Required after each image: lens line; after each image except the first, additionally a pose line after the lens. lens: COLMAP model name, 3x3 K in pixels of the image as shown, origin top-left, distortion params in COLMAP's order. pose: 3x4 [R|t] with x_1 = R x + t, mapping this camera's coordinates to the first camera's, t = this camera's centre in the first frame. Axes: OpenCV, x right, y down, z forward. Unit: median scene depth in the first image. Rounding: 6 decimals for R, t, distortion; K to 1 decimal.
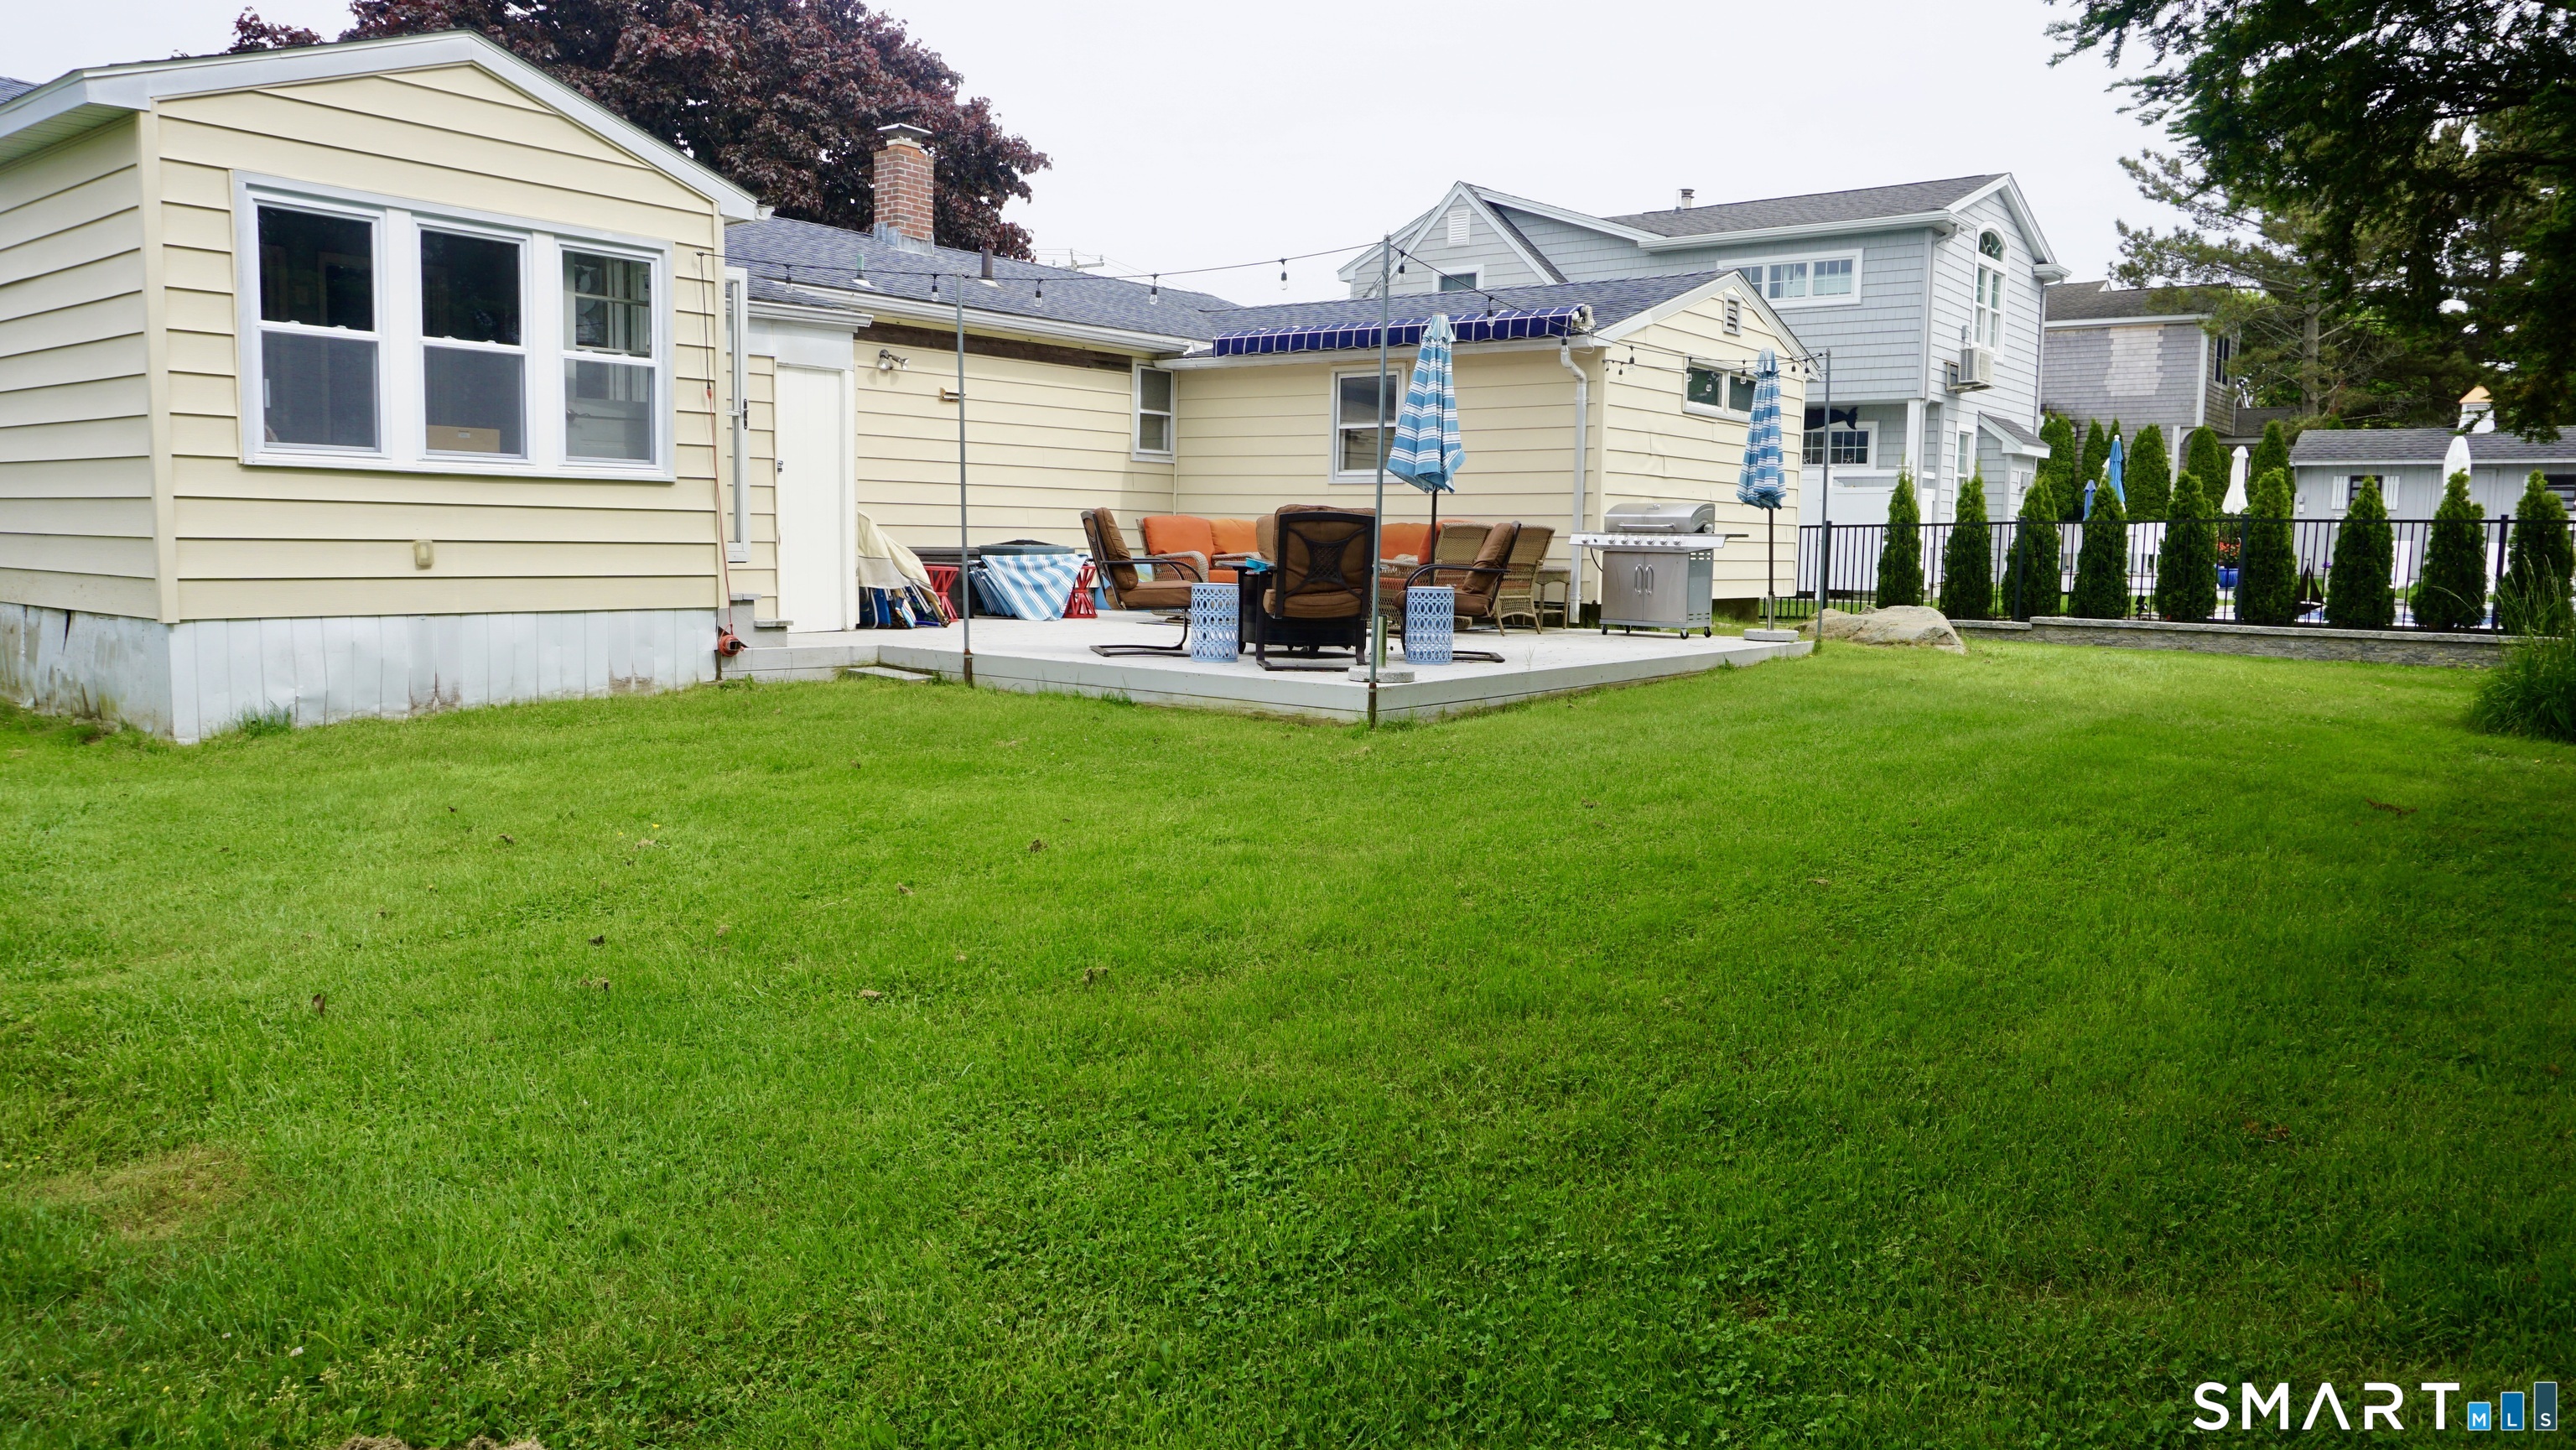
lens RADIAL K [[1720.3, 0, 1287.8], [0, 1720.3, 725.3], [0, 0, 1]] dist [-0.061663, 0.036597]
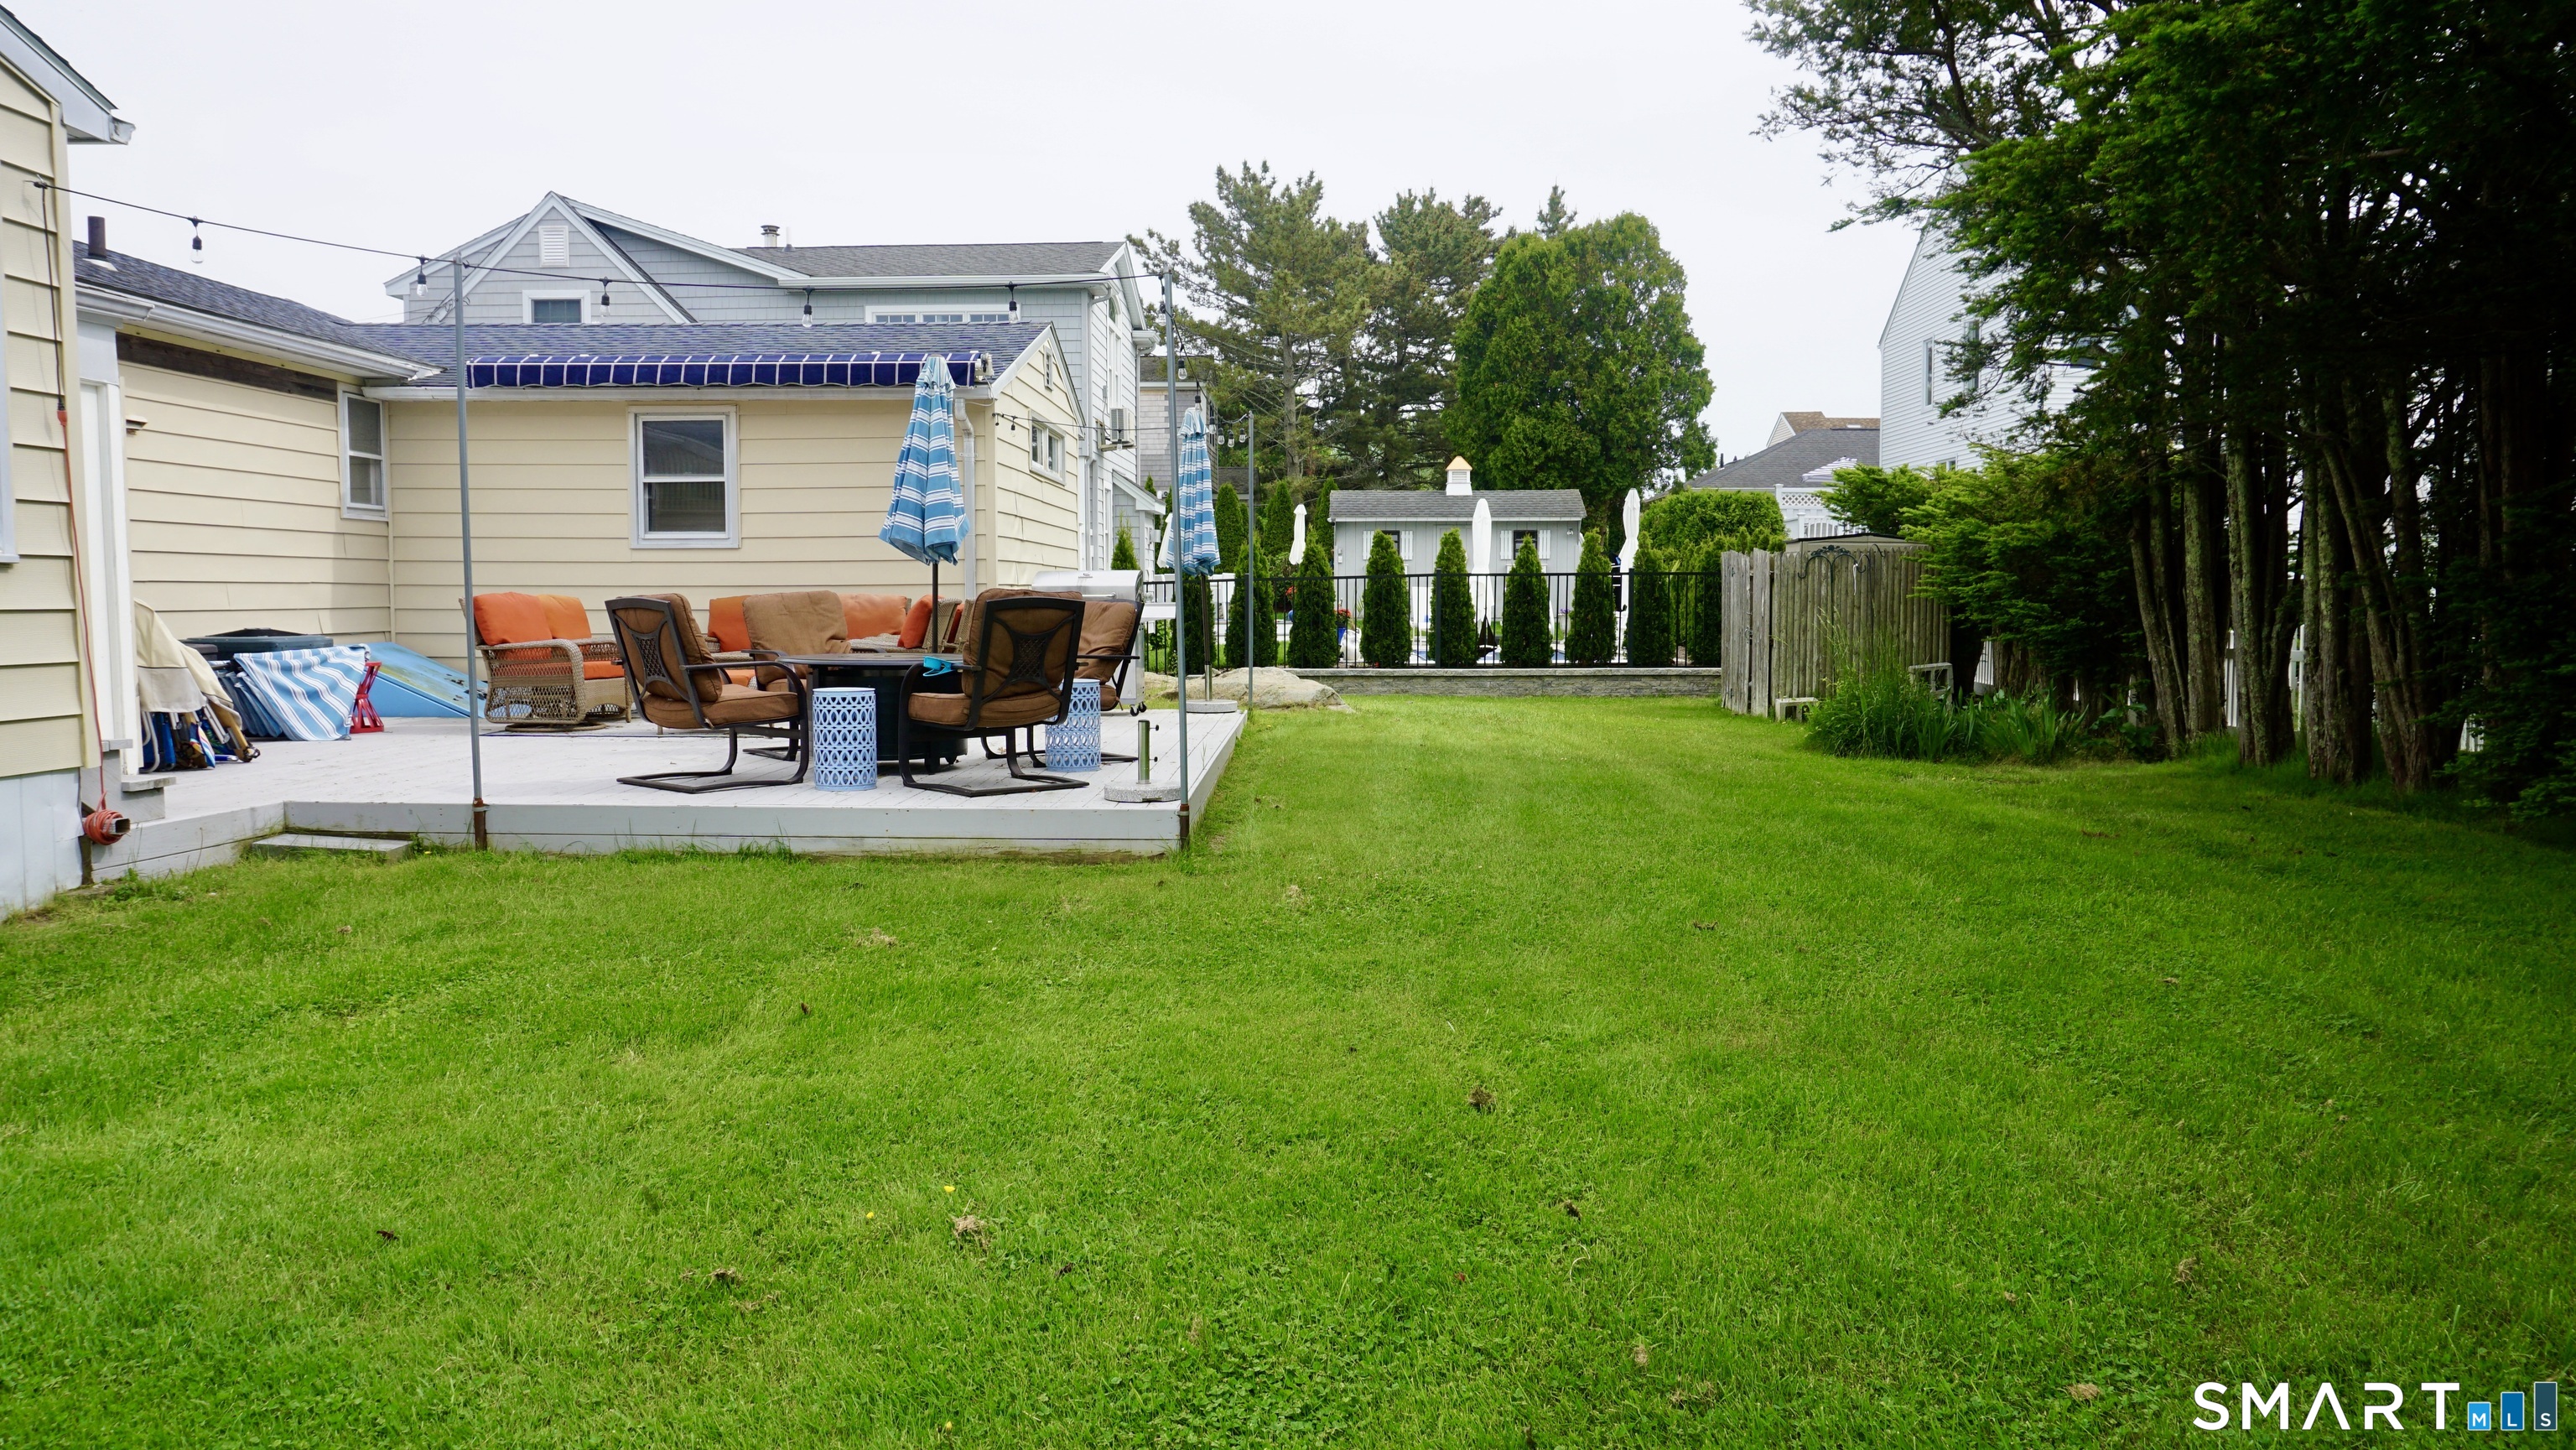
lens RADIAL K [[1720.3, 0, 1289.7], [0, 1720.3, 735.2], [0, 0, 1]] dist [-0.061663, 0.036597]
pose [[0.800959, -0.064646, 0.595220, -0.238647], [0.076829, 0.997032, 0.004901, -0.034645], [-0.593770, 0.041805, 0.803548, 0.178944]]
